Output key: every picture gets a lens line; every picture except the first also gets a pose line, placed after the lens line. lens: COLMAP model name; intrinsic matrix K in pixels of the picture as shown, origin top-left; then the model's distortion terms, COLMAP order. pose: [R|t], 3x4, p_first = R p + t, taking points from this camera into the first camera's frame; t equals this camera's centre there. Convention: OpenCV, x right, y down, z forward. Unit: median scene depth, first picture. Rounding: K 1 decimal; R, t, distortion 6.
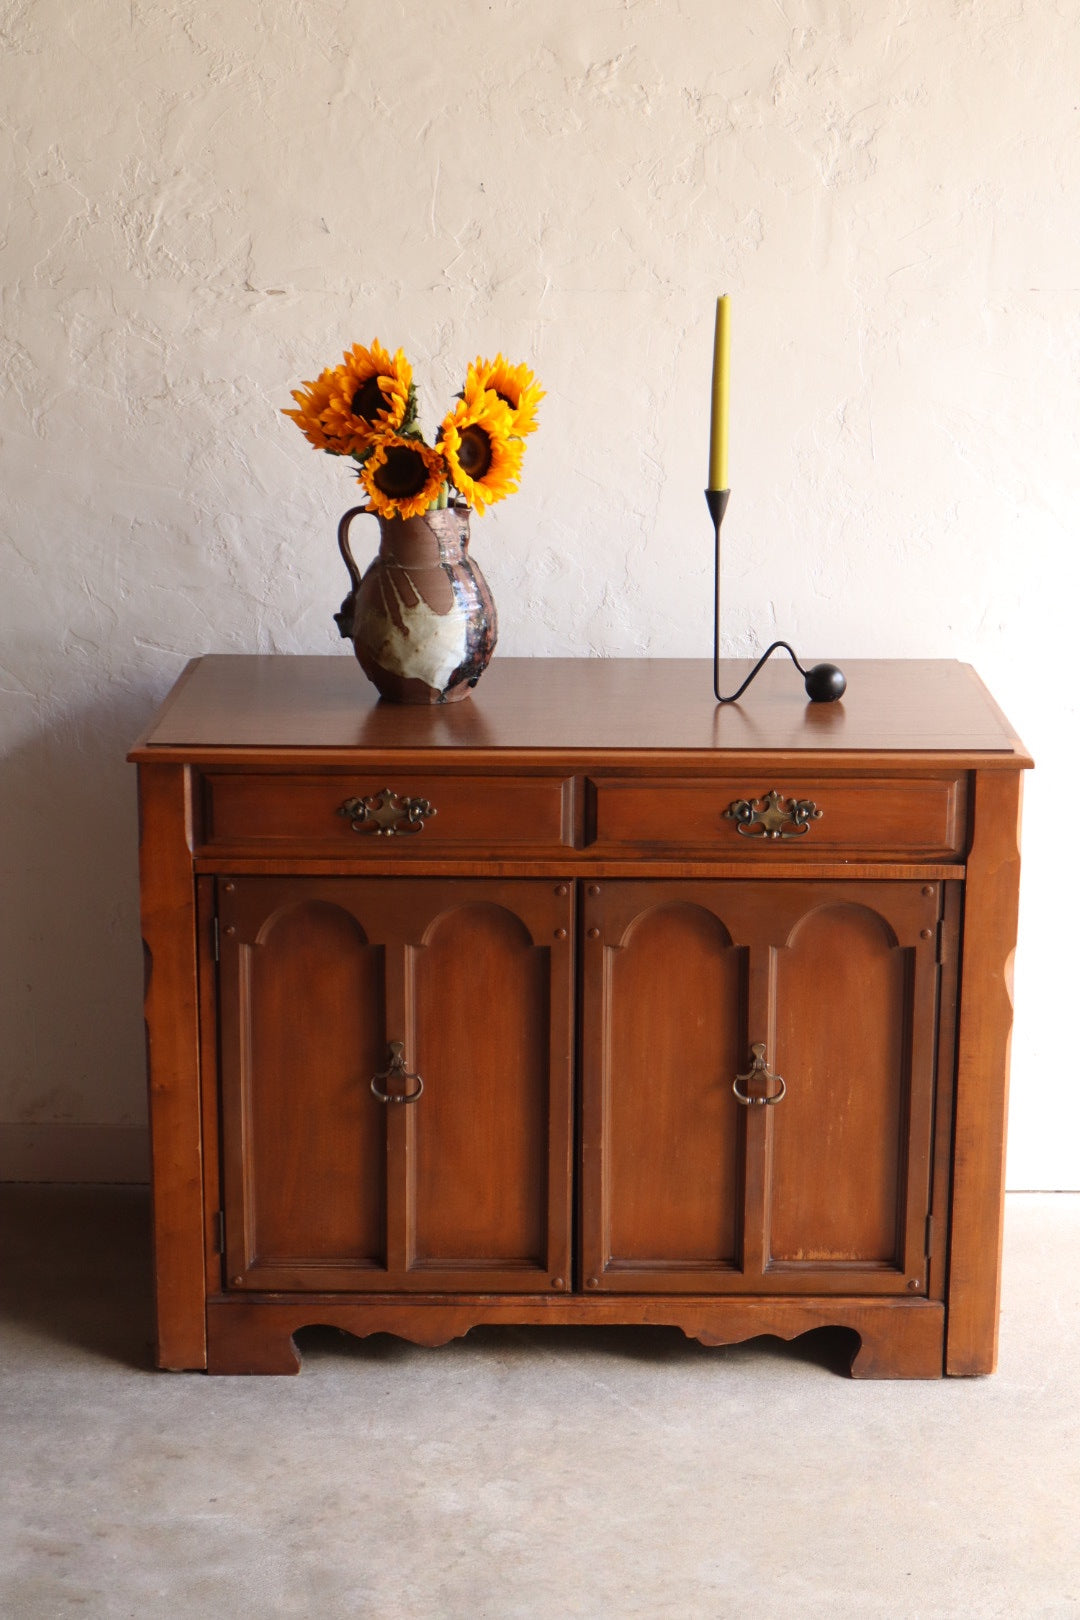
lens RADIAL K [[2825.4, 0, 543.5], [0, 2825.4, 816.2], [0, 0, 1]] dist [0.079443, 0.122205]
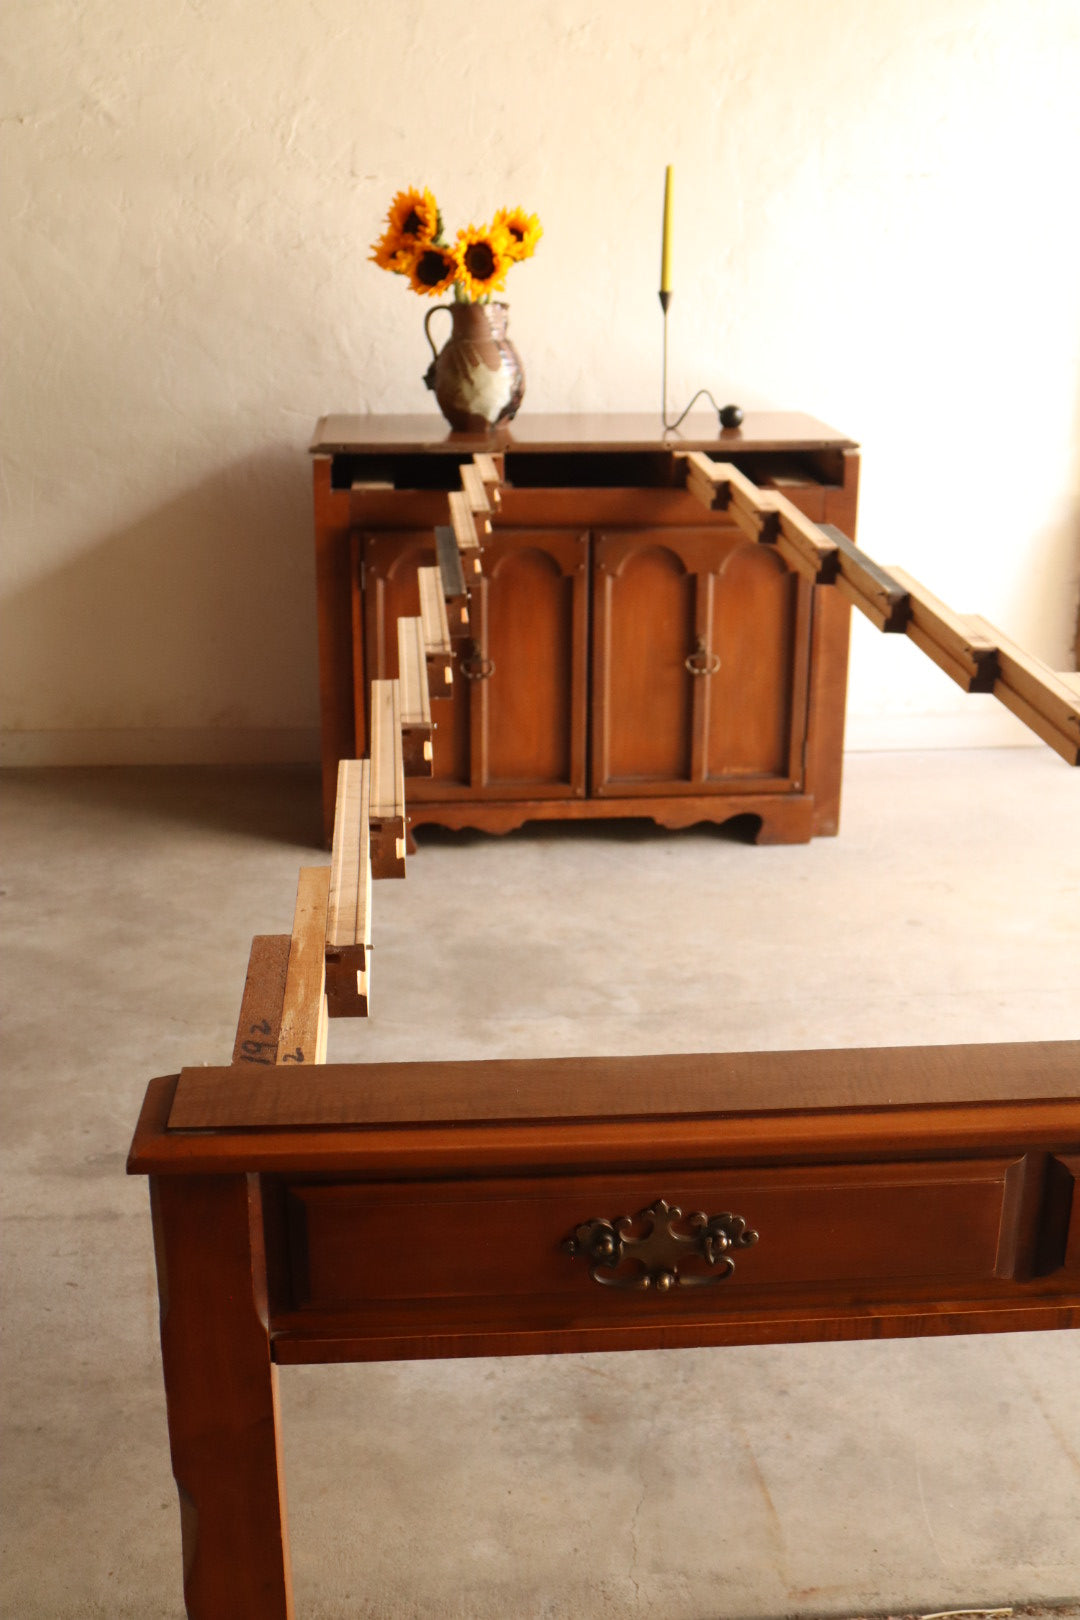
lens RADIAL K [[1813.7, 0, 549.1], [0, 1813.7, 814.4], [0, 0, 1]] dist [-0.075486, 0.122994]
pose [[0.995658, -0.030538, 0.087930, -0.101664], [0.023528, 0.996542, 0.079687, 0.095113], [-0.090059, -0.077272, 0.992934, -0.021953]]
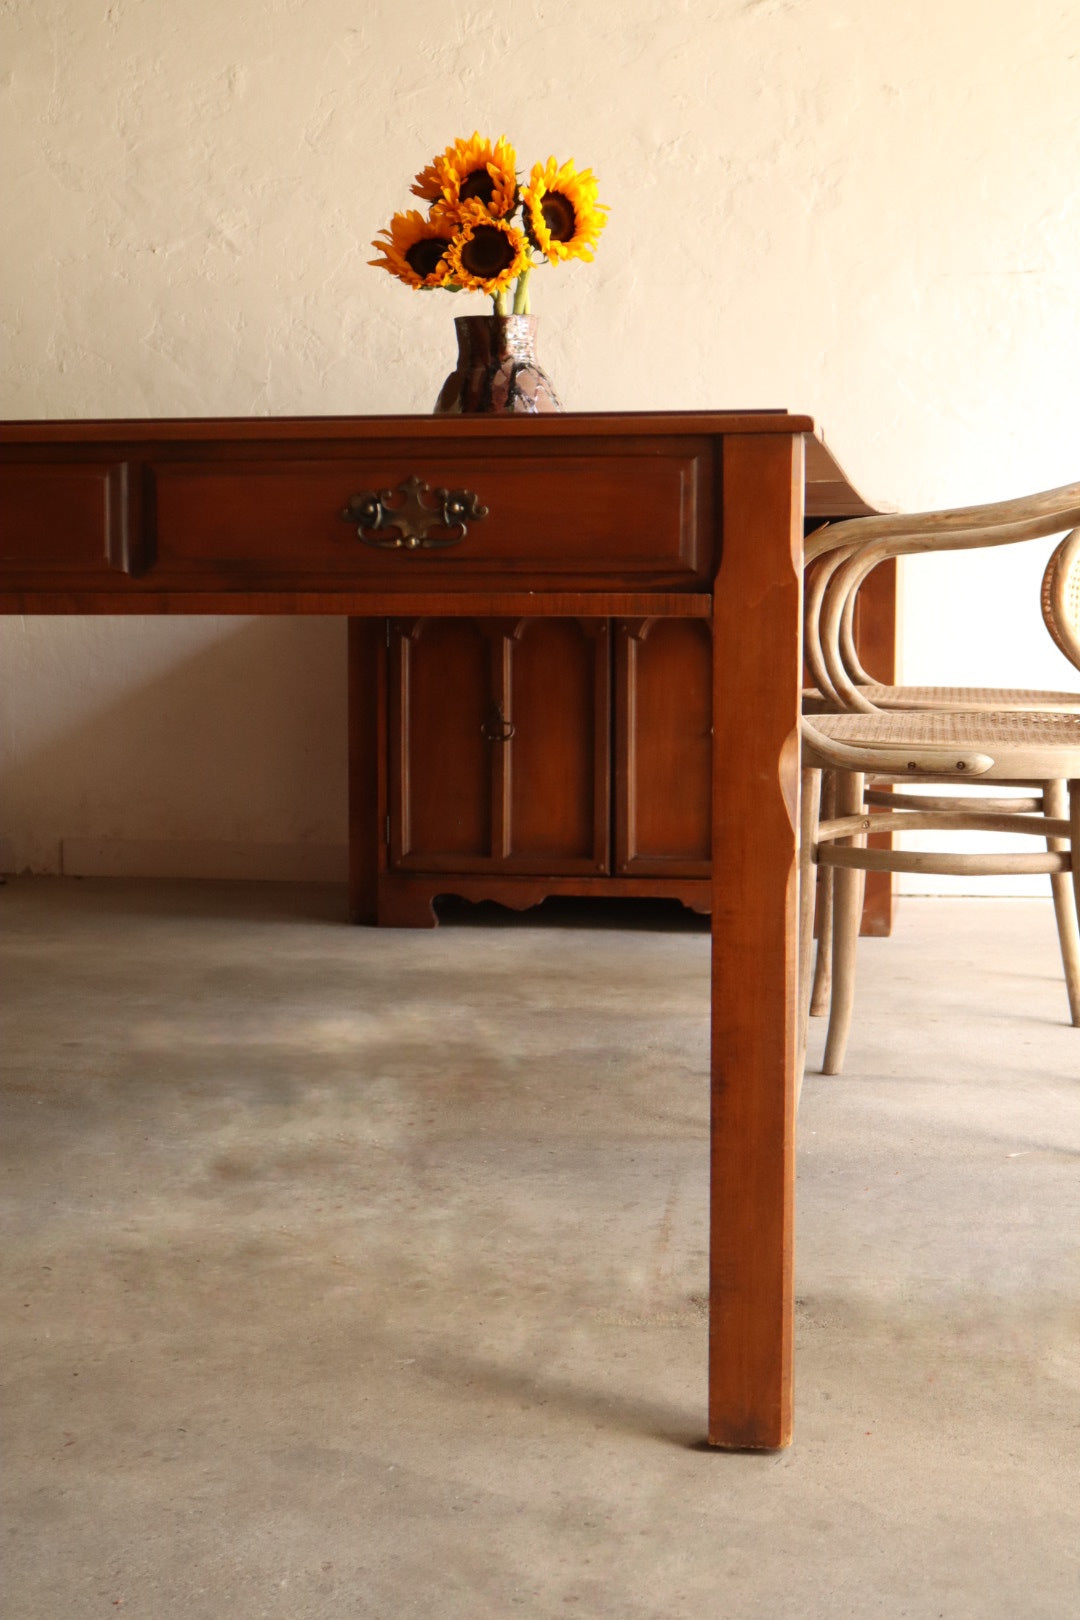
lens RADIAL K [[2162.4, 0, 546.2], [0, 2162.4, 819.4], [0, 0, 1]] dist [-0.006450, 0.101408]
pose [[0.985480, 0.013682, -0.169242, 0.173280], [-0.040534, 0.986886, -0.156246, 0.322277], [0.164885, 0.160838, 0.973111, -0.147156]]
